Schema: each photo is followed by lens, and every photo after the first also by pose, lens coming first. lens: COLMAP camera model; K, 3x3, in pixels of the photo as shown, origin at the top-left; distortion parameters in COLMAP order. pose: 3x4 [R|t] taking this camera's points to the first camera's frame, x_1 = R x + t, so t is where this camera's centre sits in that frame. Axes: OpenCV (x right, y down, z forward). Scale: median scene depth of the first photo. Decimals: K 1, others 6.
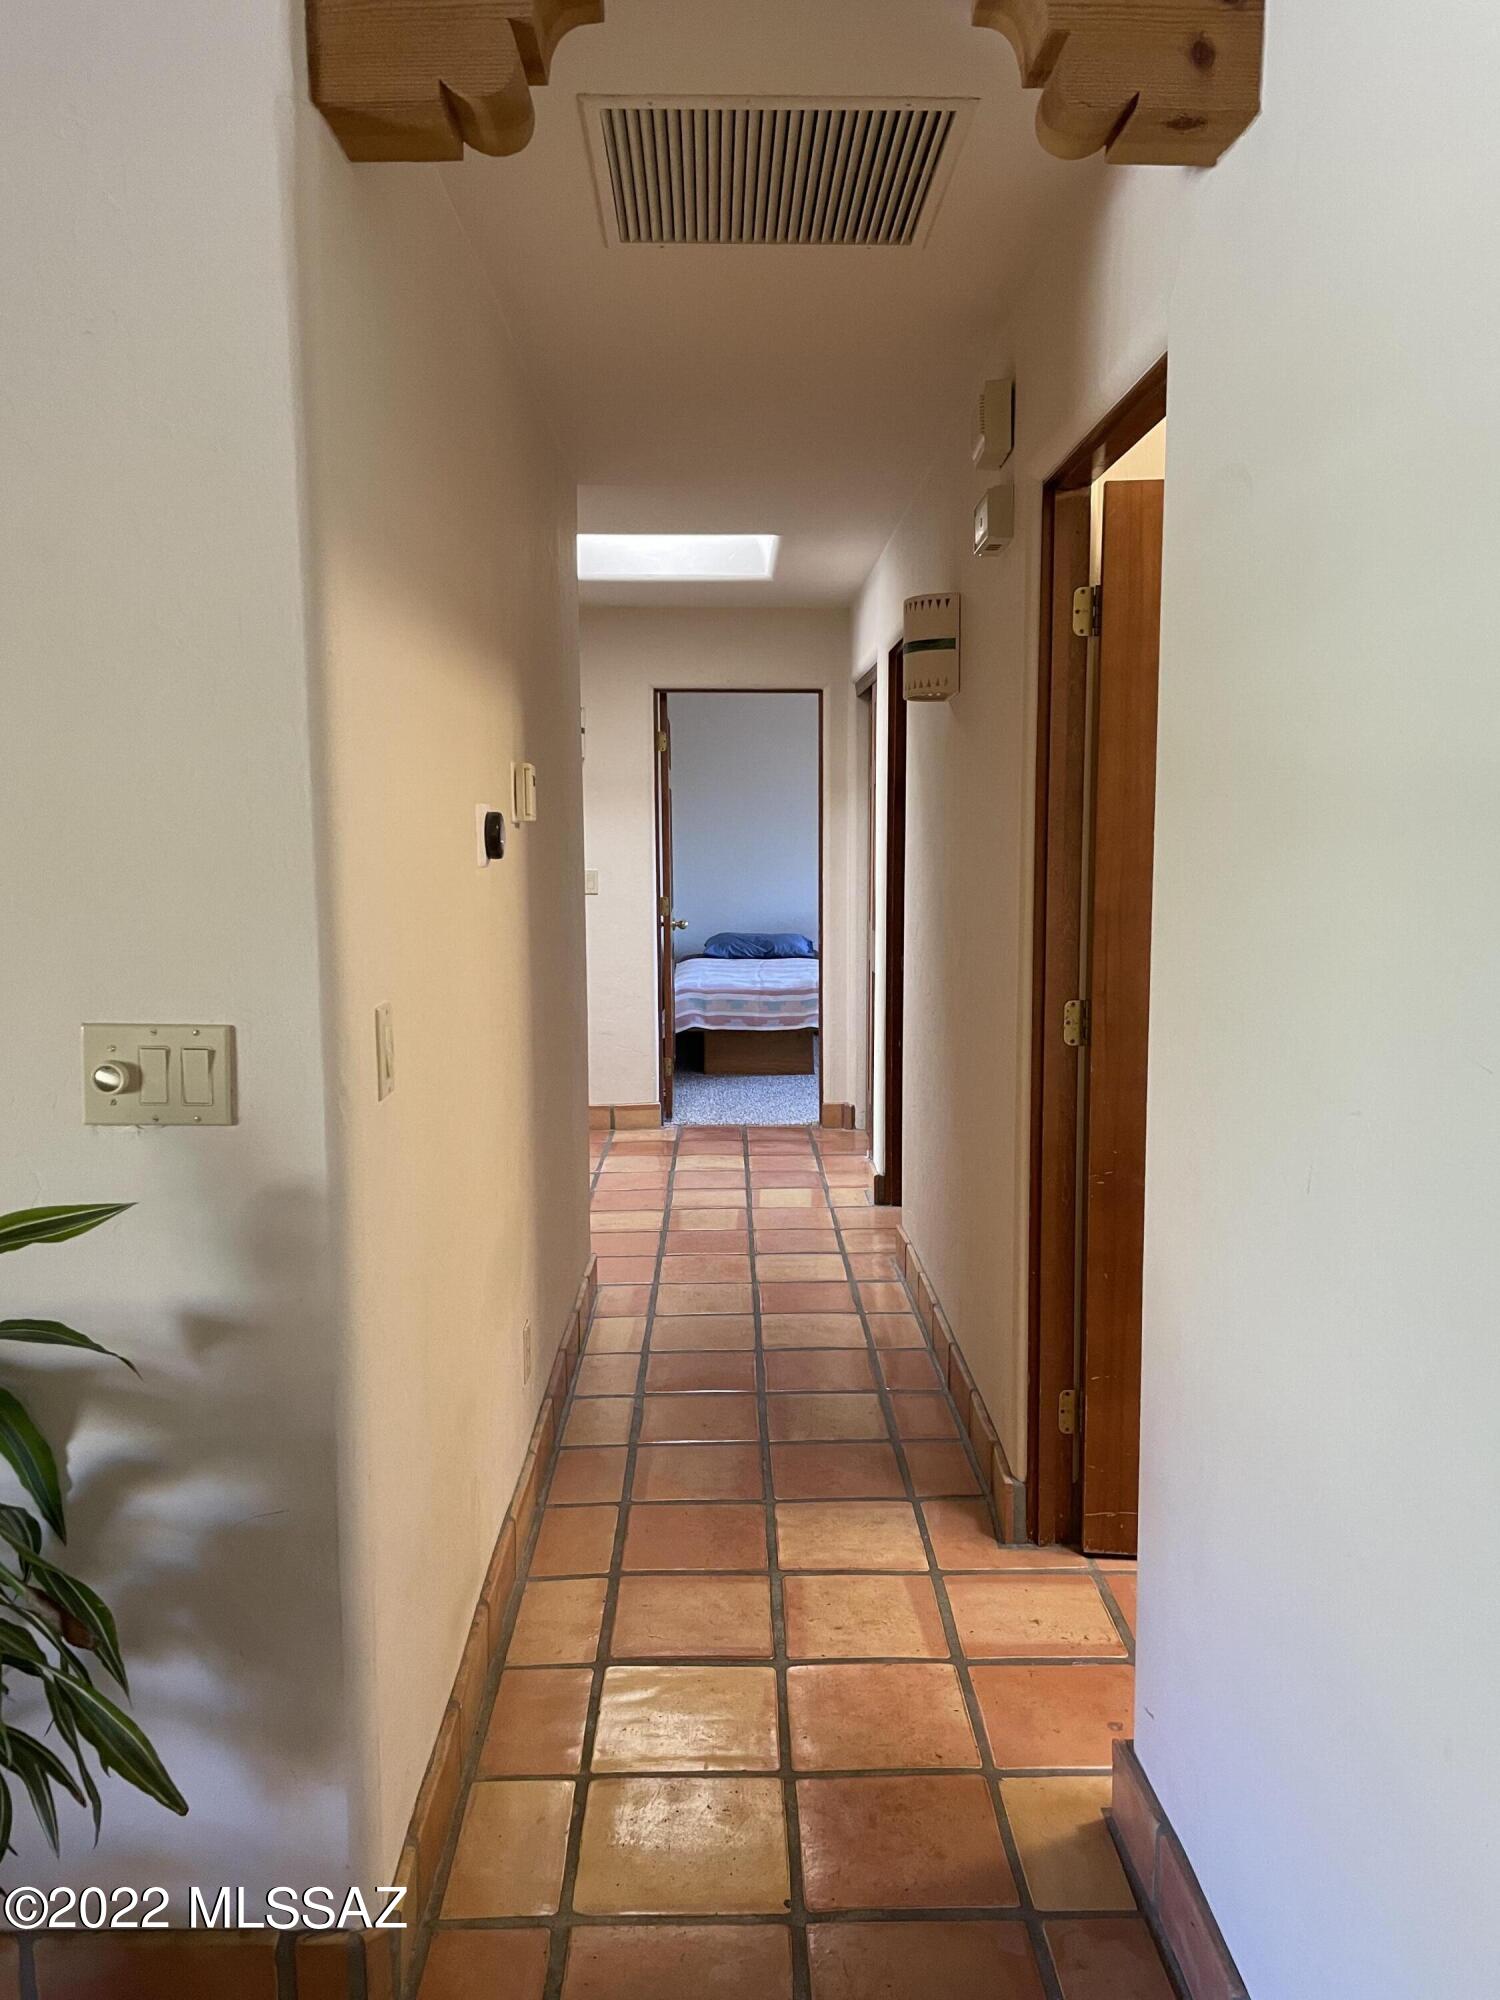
lens RADIAL K [[1537.8, 0, 750.0], [0, 1537.8, 1000.0], [0, 0, 1]] dist [0.085627, -0.119052]
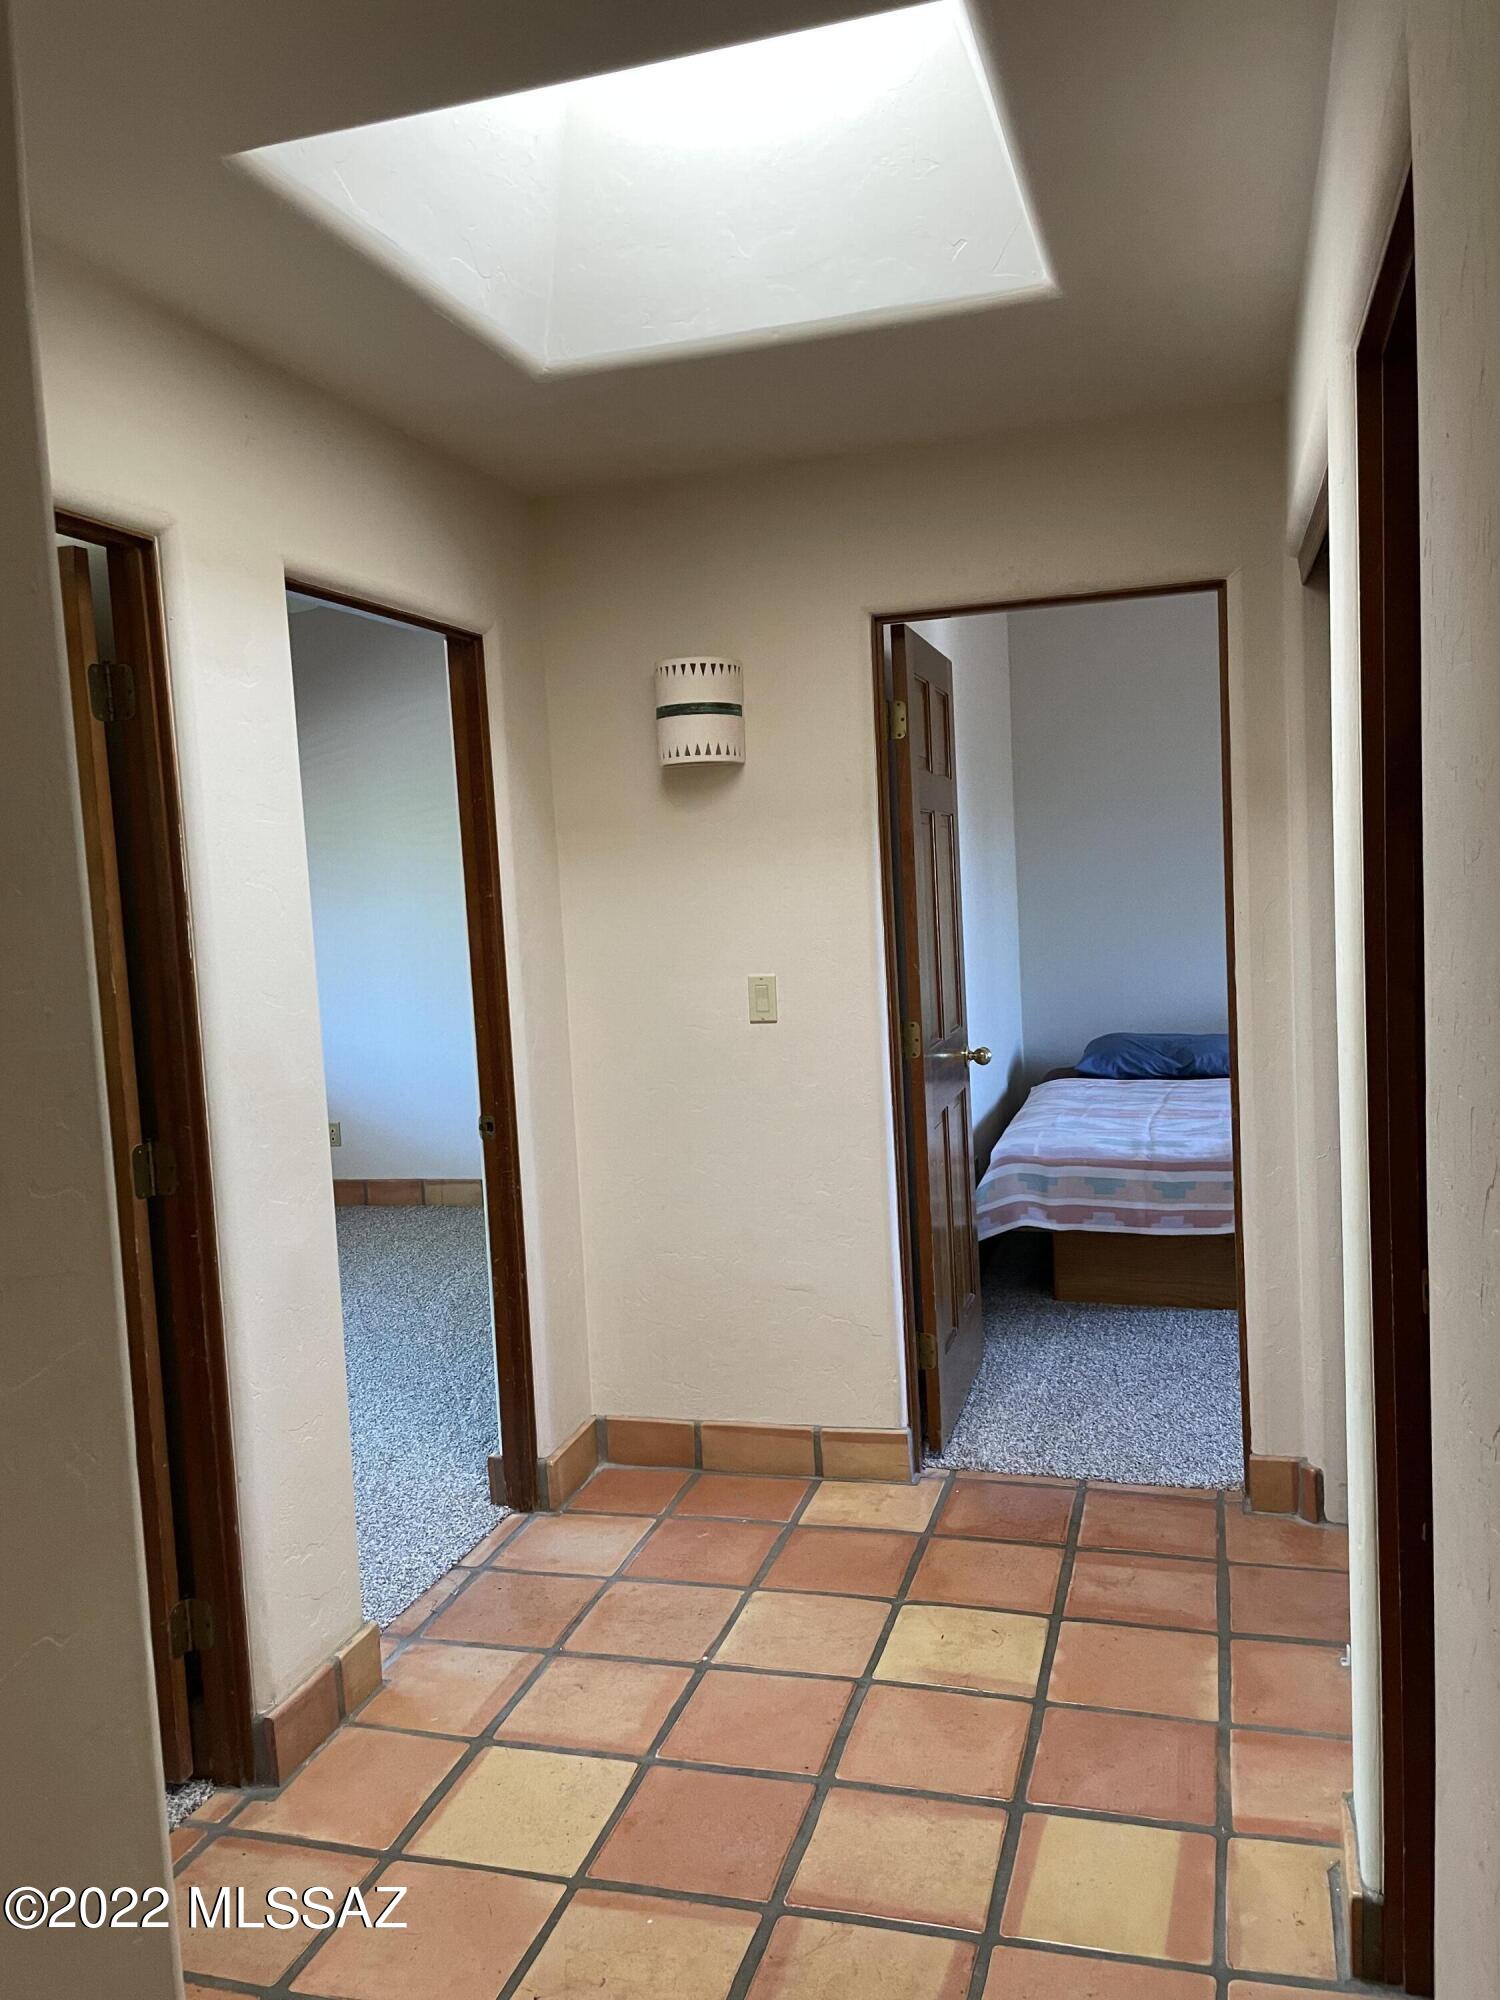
lens RADIAL K [[1537.8, 0, 750.0], [0, 1537.8, 1000.0], [0, 0, 1]] dist [0.085627, -0.119052]
pose [[0.951259, -0.020675, -0.307699, 0.050273], [0.014281, 0.999633, -0.023015, -0.062345], [0.308062, 0.017499, 0.951205, 0.489021]]
